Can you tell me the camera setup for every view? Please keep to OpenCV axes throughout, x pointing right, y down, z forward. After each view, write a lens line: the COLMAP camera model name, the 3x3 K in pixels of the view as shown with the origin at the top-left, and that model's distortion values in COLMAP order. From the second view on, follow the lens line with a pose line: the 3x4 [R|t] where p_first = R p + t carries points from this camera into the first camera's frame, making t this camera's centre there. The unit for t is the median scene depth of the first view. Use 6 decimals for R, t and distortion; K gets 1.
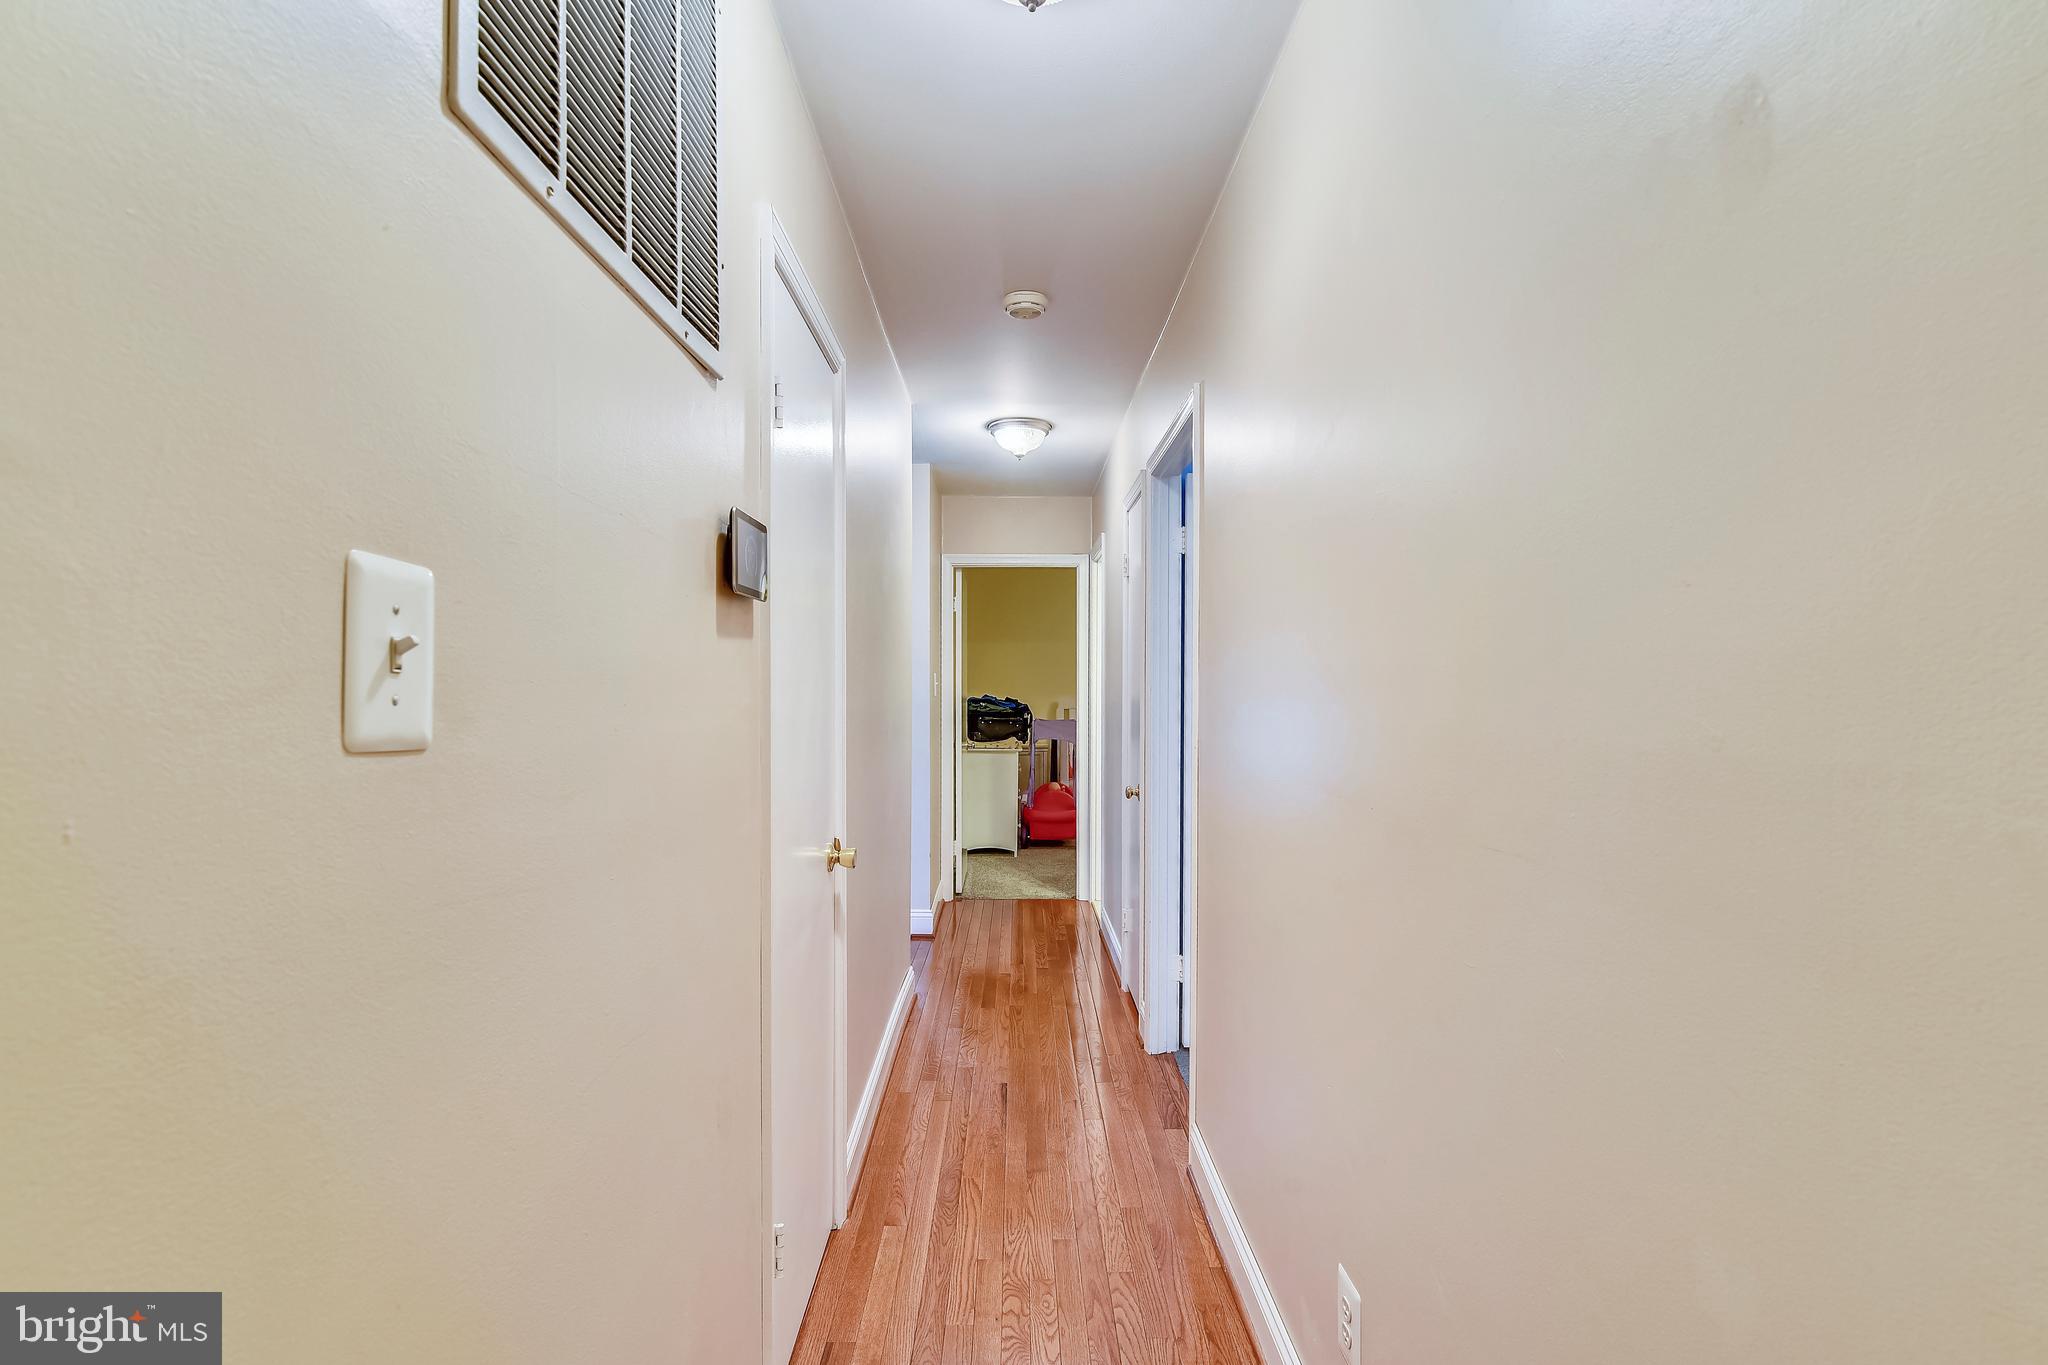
lens RADIAL K [[890.5, 0, 1024.5], [0, 890.5, 682.8], [0, 0, 1]] dist [-0.001992, -0.000112]
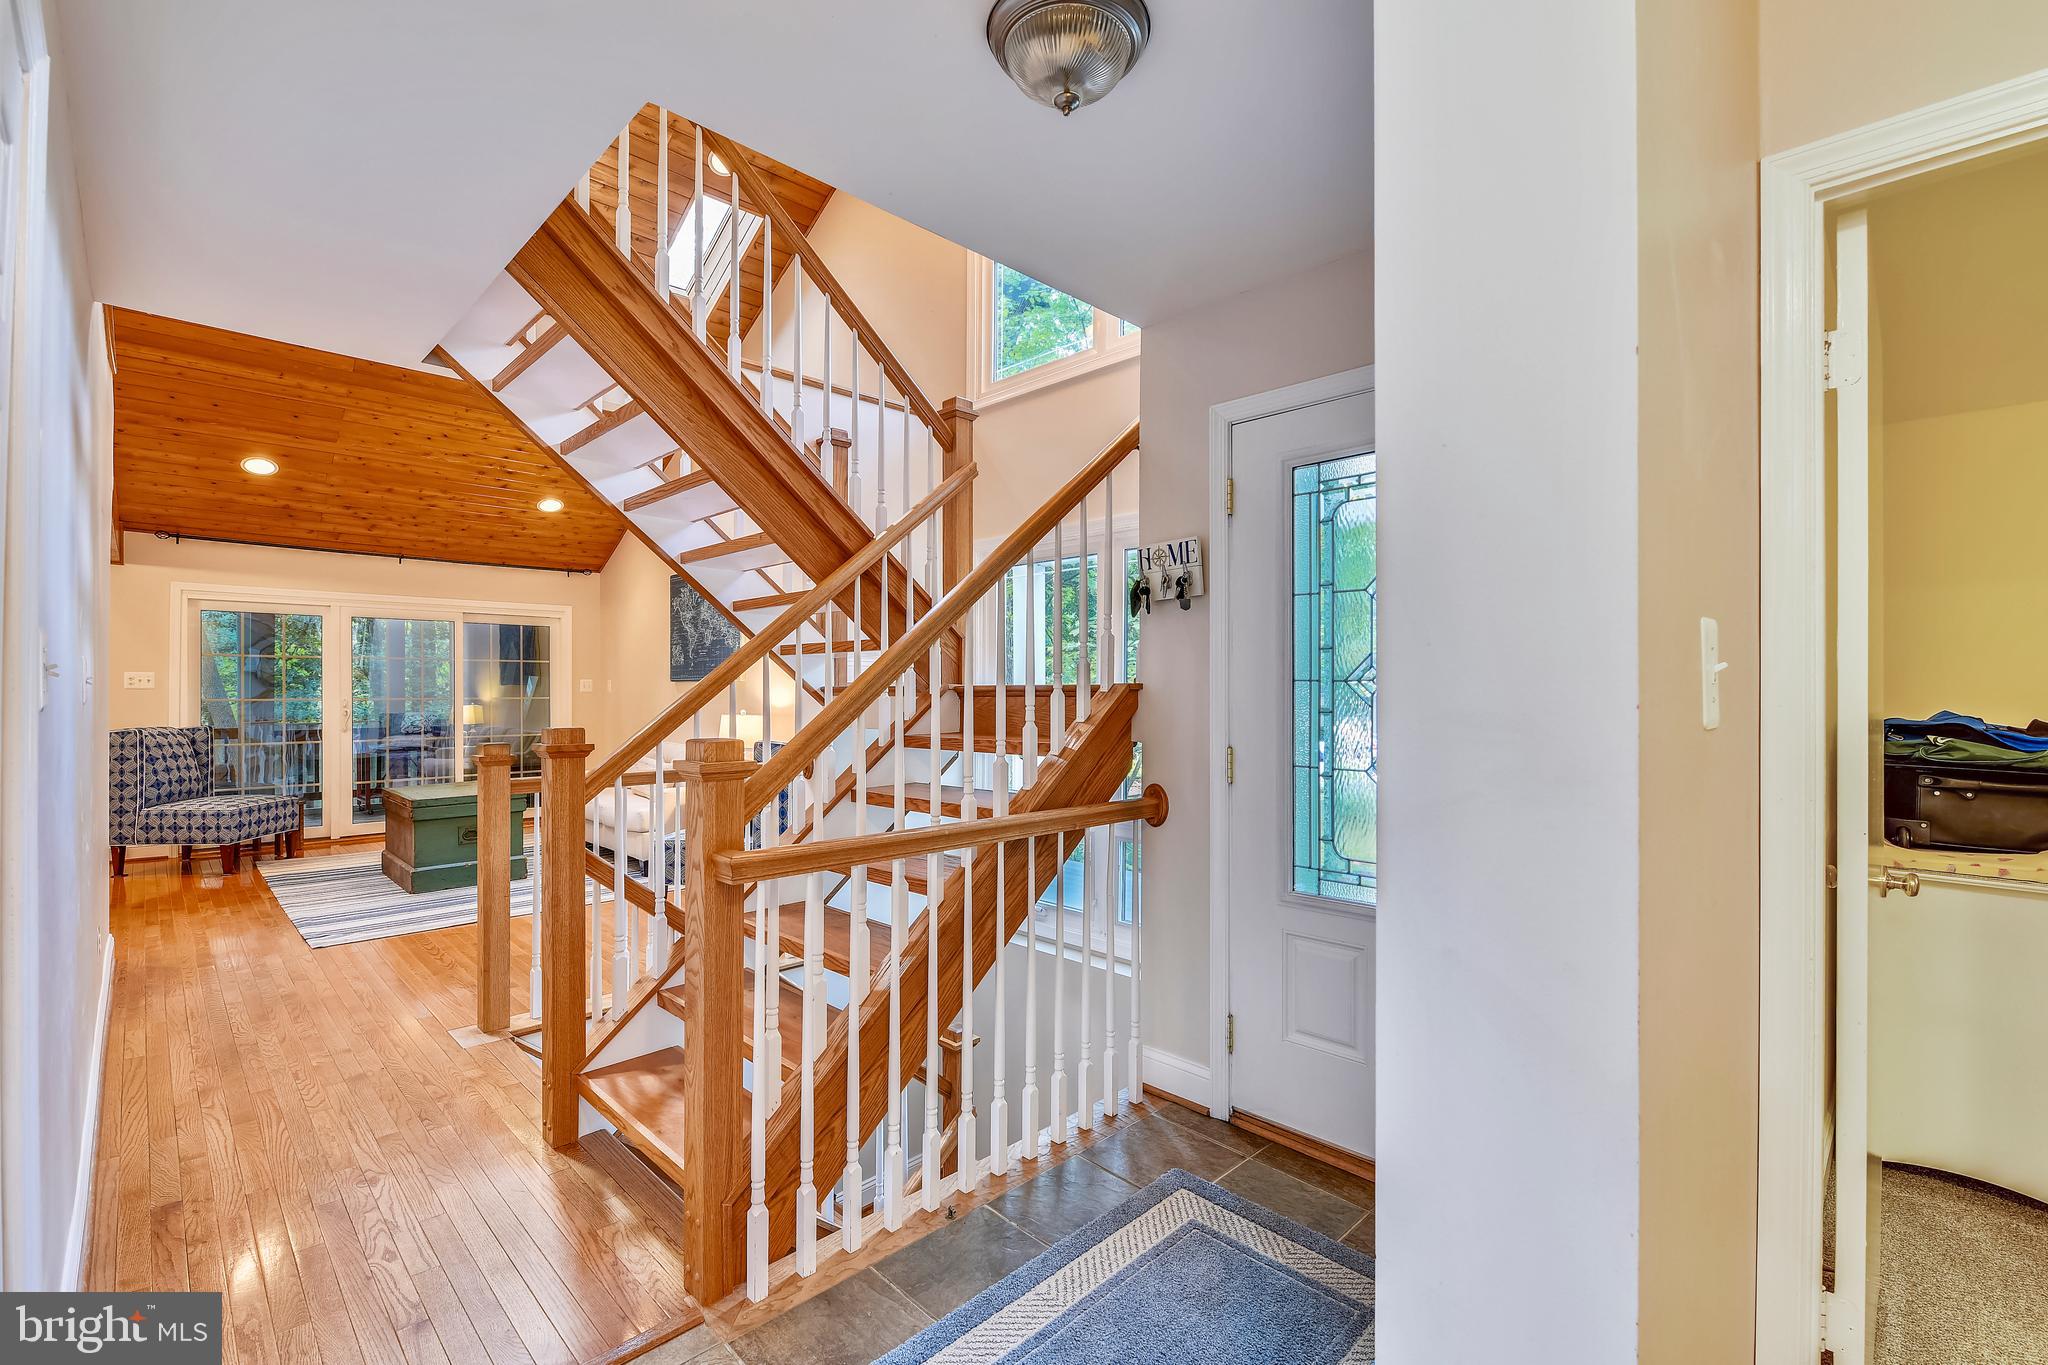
lens RADIAL K [[890.5, 0, 1028.4], [0, 890.5, 683.6], [0, 0, 1]] dist [-0.001992, -0.000112]
pose [[0.696906, -0.012214, -0.717058, -0.045937], [0.006877, 0.999923, -0.010348, 0.003971], [0.717129, 0.002280, 0.696936, 0.526956]]
